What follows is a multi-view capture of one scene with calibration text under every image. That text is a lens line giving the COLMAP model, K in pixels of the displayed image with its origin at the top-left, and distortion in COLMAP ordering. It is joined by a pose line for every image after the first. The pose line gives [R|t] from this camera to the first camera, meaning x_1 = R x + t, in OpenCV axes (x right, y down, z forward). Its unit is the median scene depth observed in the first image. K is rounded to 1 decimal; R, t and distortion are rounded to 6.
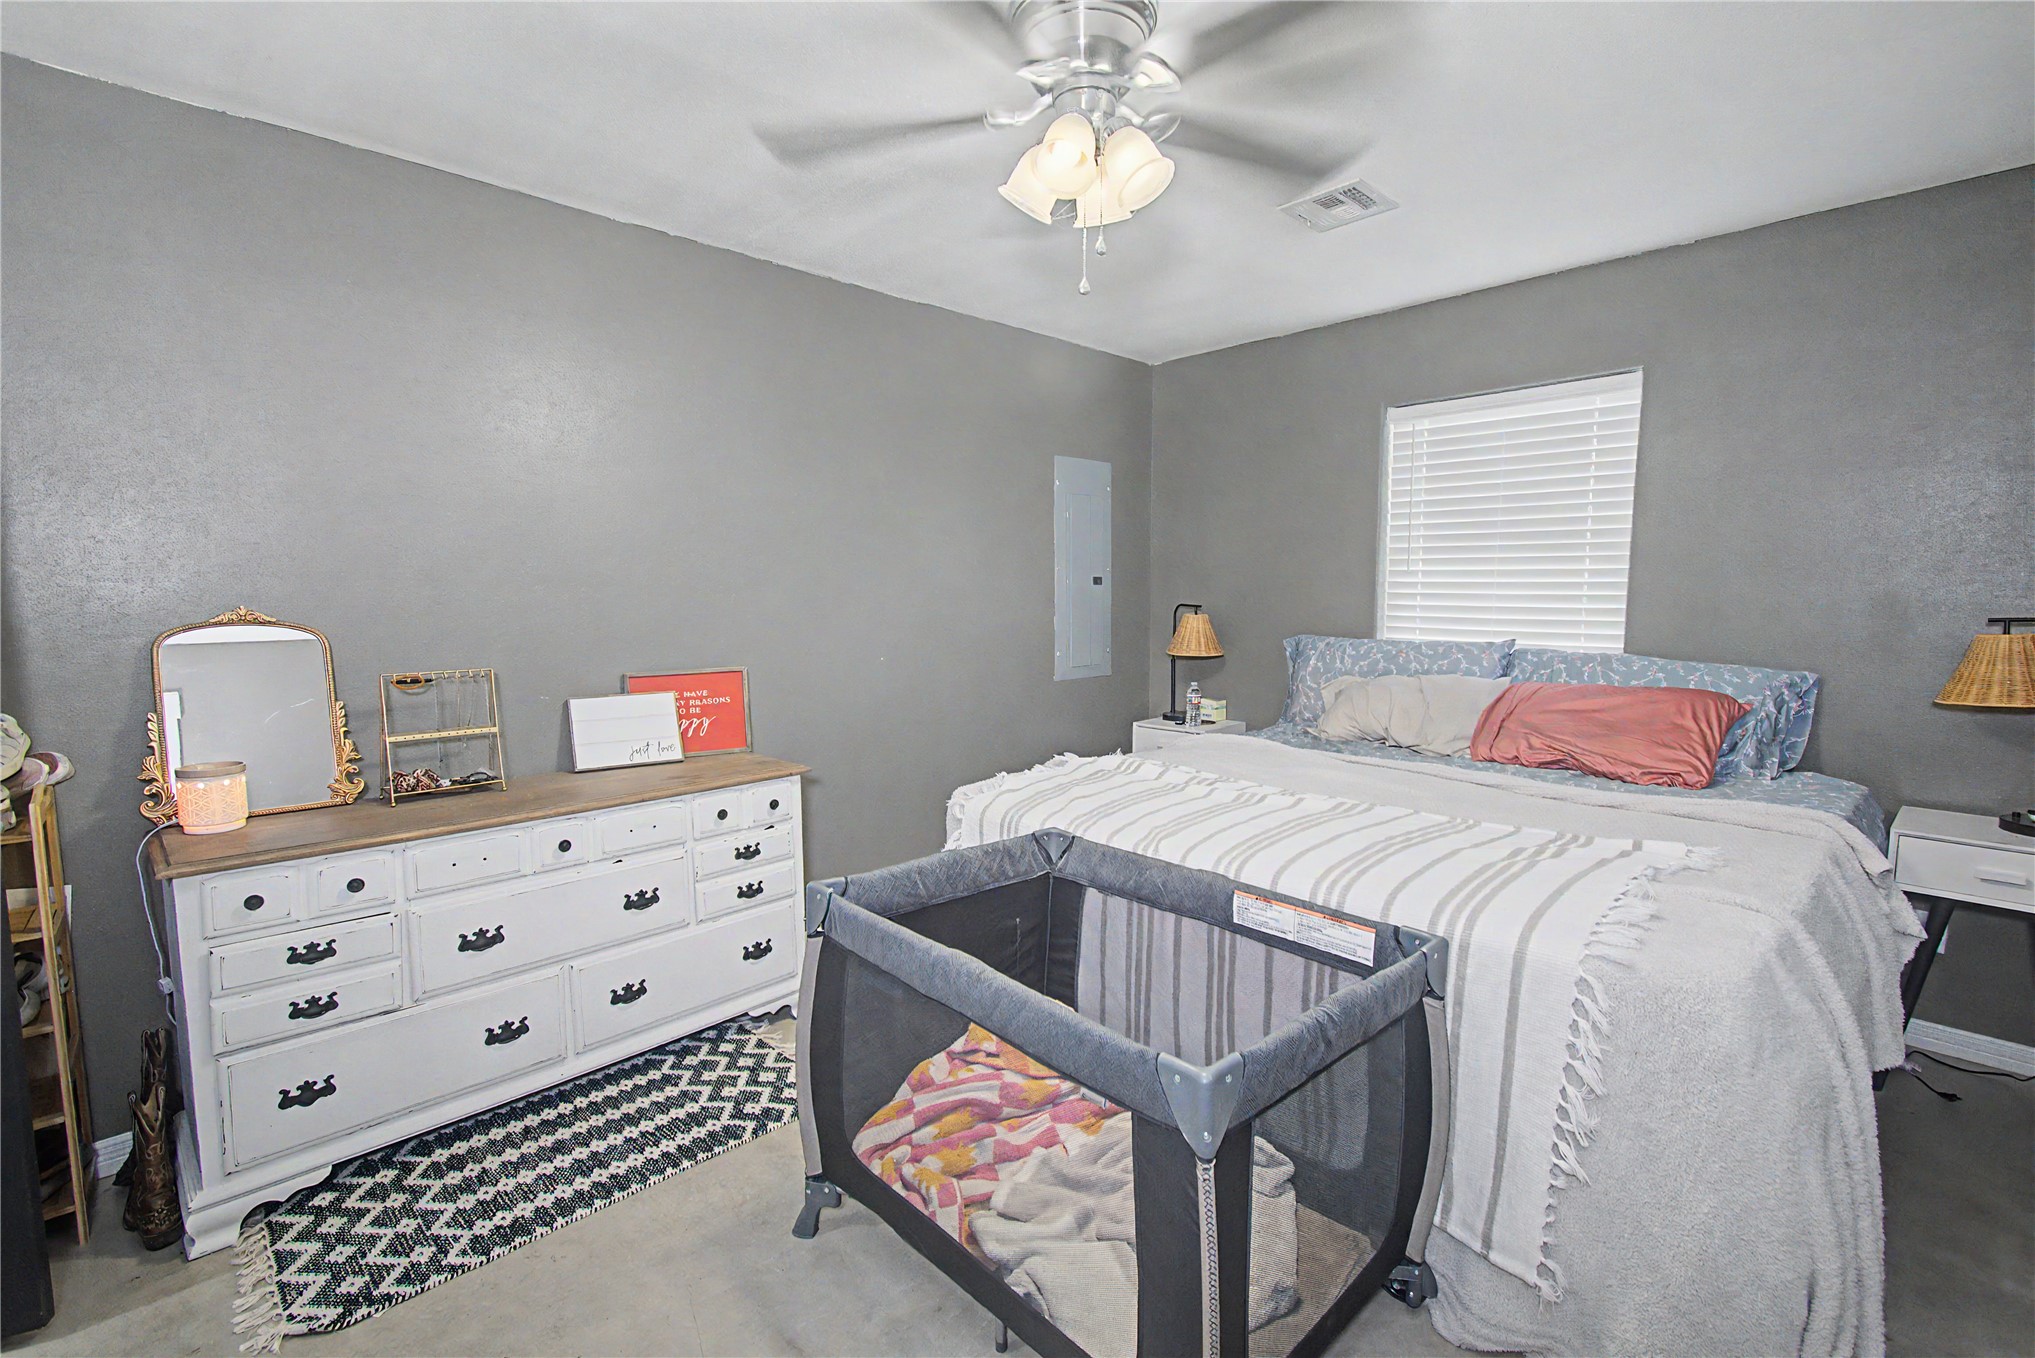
lens RADIAL K [[889.7, 0, 1012.7], [0, 889.7, 678.9], [0, 0, 1]] dist [-0.002388, 0.000202]
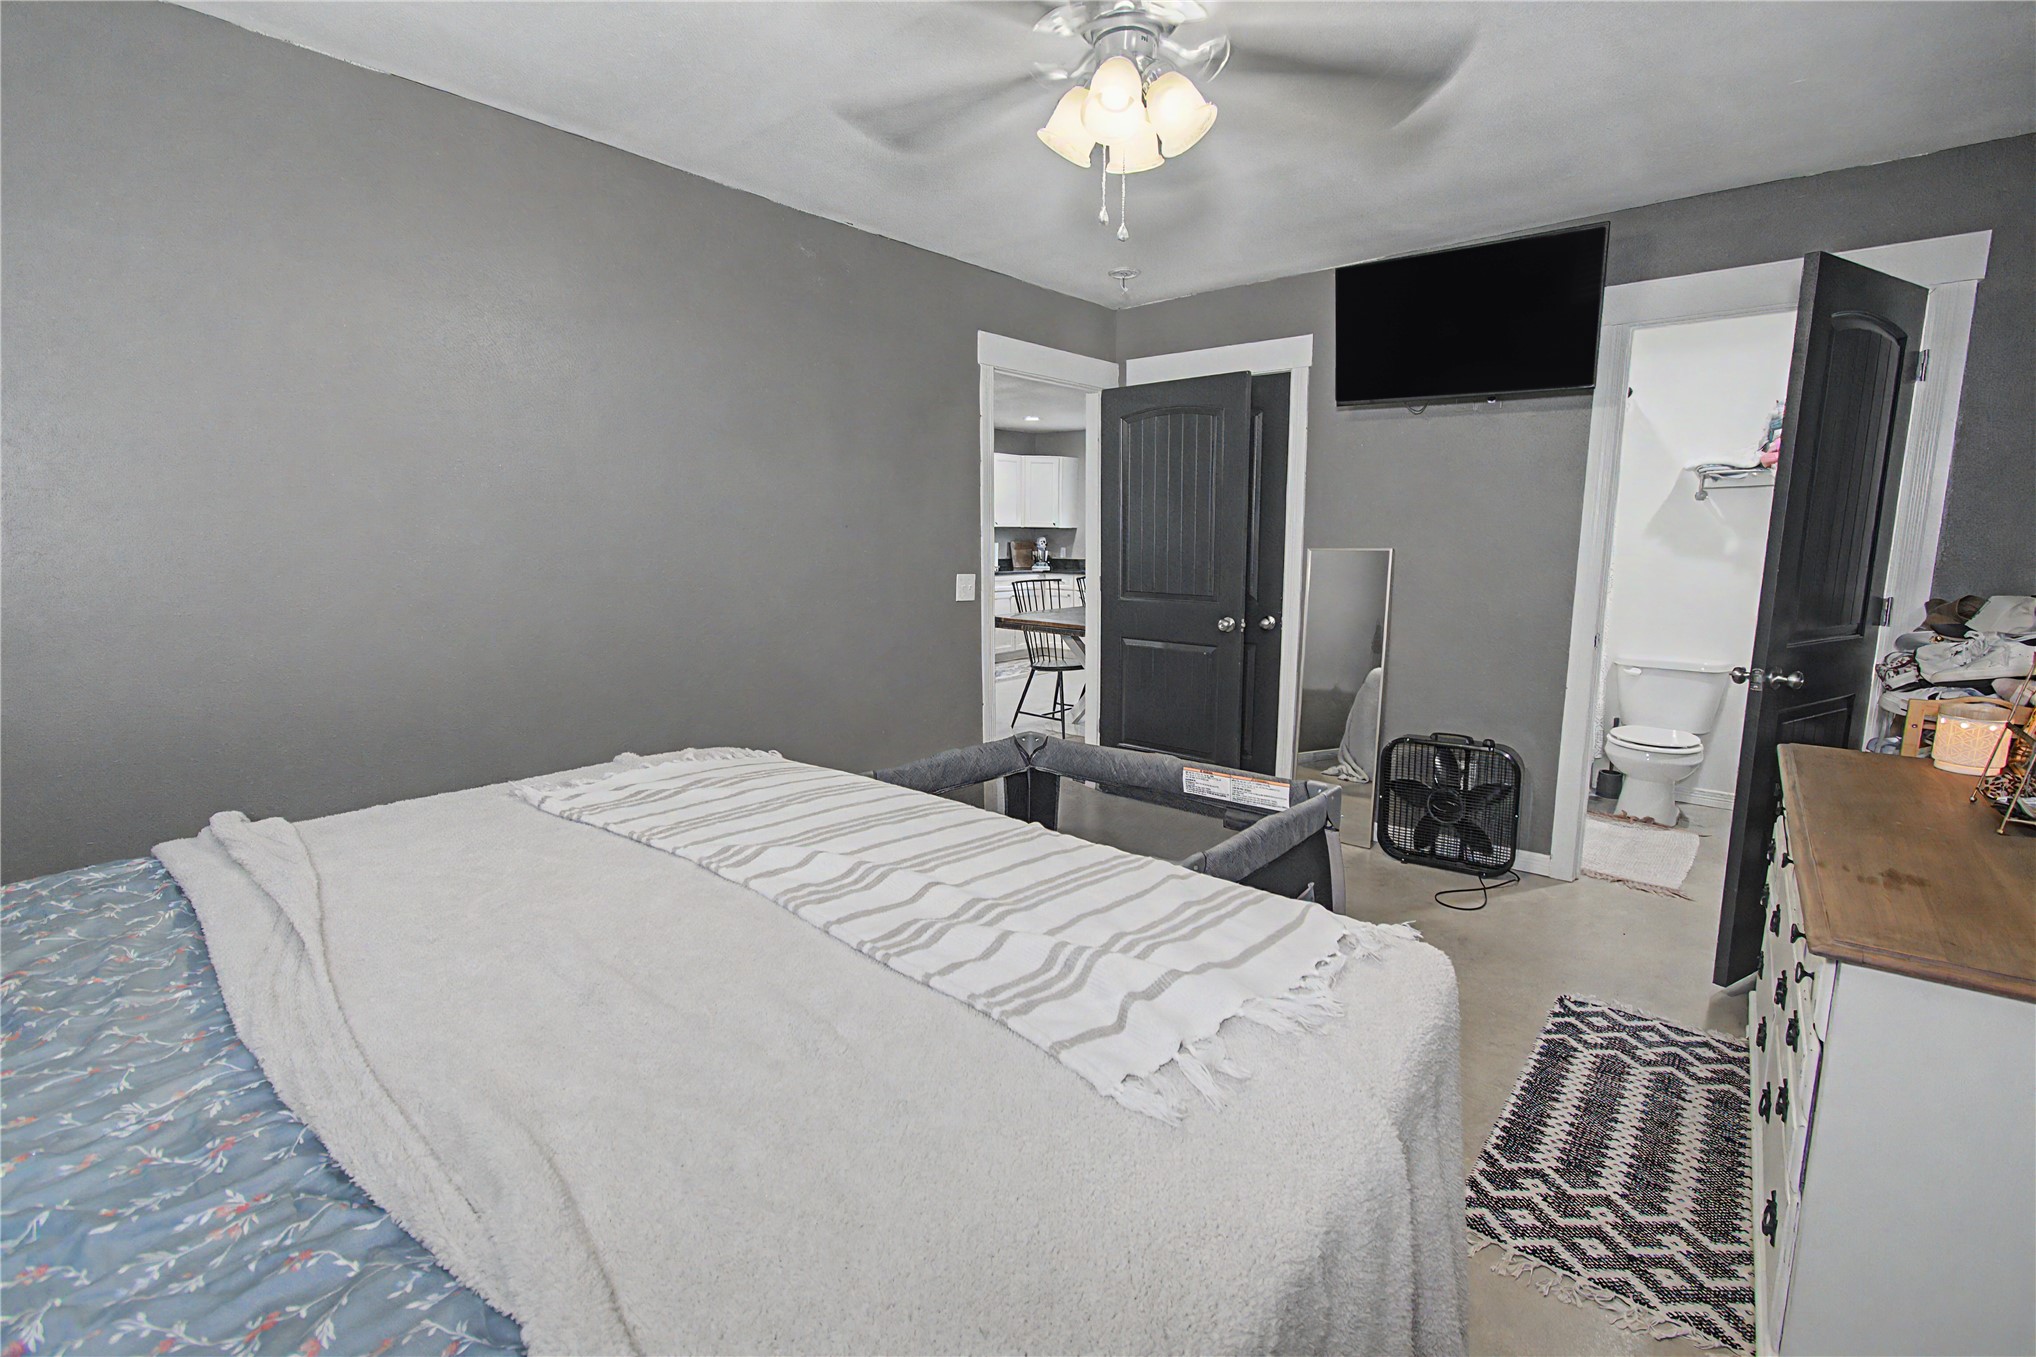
lens RADIAL K [[890.1, 0, 1013.2], [0, 890.1, 678.4], [0, 0, 1]] dist [-0.002388, 0.000202]
pose [[-0.993479, 0.015427, -0.112968, 0.281675], [-0.015446, 0.963461, 0.267403, -0.175222], [0.112966, 0.267404, -0.956940, 1.779357]]
